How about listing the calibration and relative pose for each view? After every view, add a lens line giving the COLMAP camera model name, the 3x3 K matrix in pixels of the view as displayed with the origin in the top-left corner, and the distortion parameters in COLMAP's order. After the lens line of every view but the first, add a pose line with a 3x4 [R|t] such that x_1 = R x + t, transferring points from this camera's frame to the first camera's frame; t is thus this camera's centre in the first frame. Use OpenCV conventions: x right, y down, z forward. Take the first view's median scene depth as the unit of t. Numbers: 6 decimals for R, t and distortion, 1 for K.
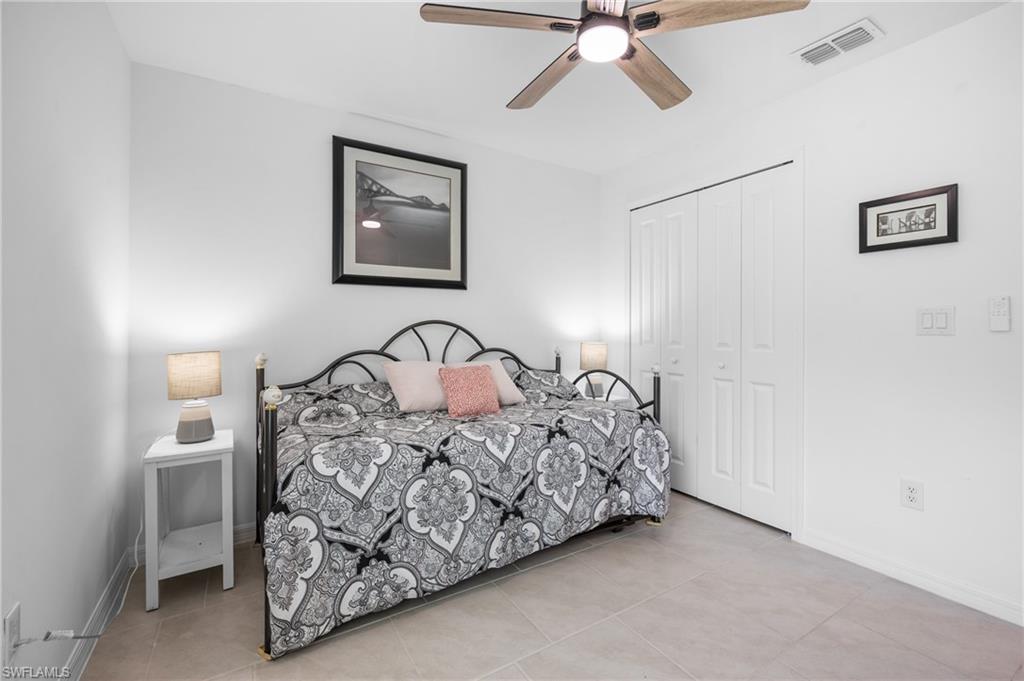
lens RADIAL K [[442.0, 0, 518.2], [0, 442.0, 330.9], [0, 0, 1]] dist [-0.000275, -0.000286]
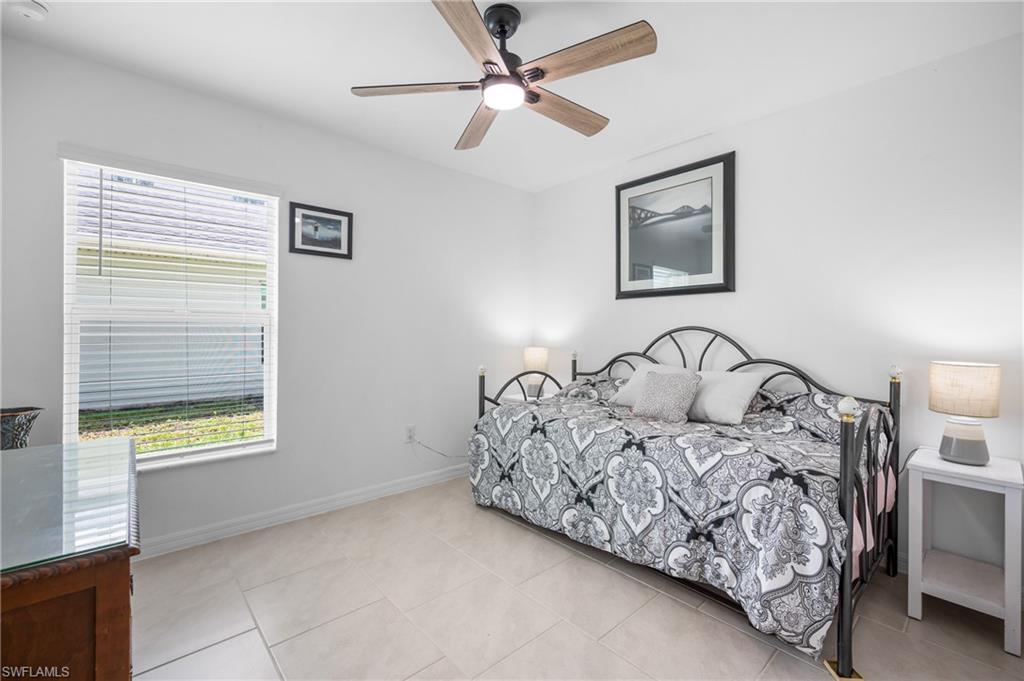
lens RADIAL K [[442.0, 0, 520.1], [0, 442.0, 336.1], [0, 0, 1]] dist [-0.000275, -0.000286]
pose [[0.180146, 0.009230, -0.983597, 0.958550], [-0.011833, 0.999904, 0.007216, -0.006581], [0.983569, 0.010339, 0.180238, 0.578052]]
